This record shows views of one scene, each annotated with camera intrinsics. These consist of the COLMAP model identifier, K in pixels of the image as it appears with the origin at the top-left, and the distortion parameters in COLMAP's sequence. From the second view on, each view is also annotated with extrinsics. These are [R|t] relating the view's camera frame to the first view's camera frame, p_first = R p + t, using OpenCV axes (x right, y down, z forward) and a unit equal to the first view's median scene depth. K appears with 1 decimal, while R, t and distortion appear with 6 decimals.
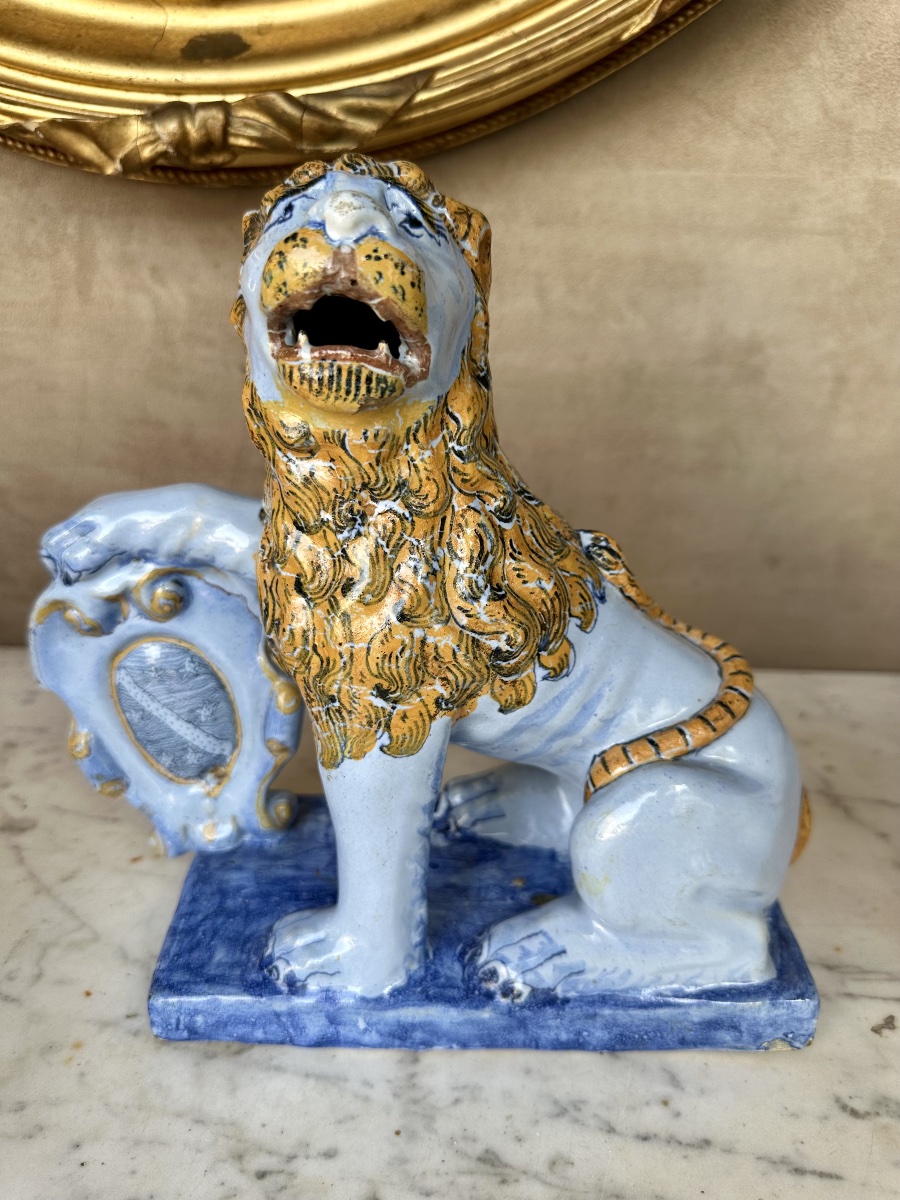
lens RADIAL K [[802.5, 0, 448.1], [0, 802.5, 606.0], [0, 0, 1]] dist [-0.018060, -0.007597]
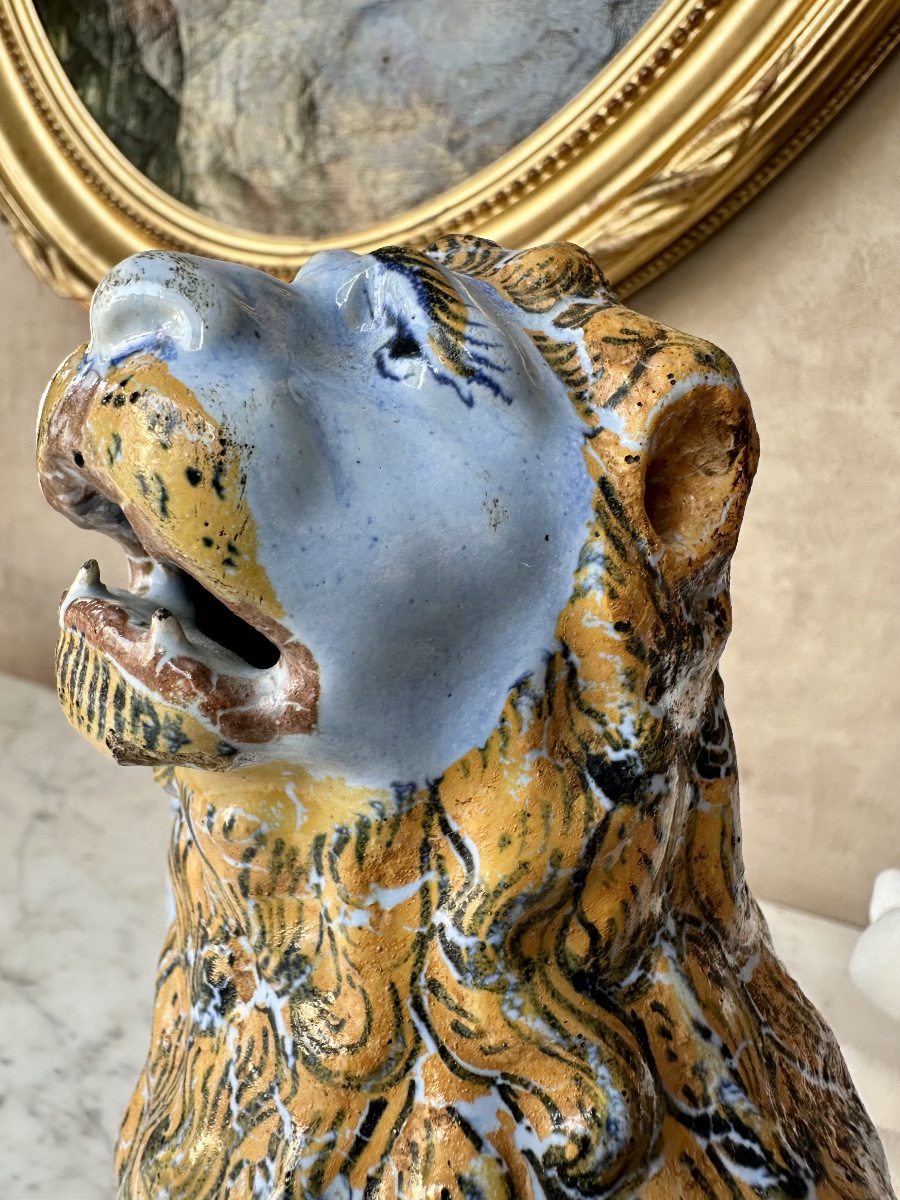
lens RADIAL K [[835.9, 0, 441.9], [0, 835.9, 590.3], [0, 0, 1]] dist [0.011911, -0.010017]
pose [[0.692669, 0.160917, -0.703076, 0.236775], [-0.364804, 0.919077, -0.149049, -0.269833], [0.622196, 0.359726, 0.695319, 0.657013]]
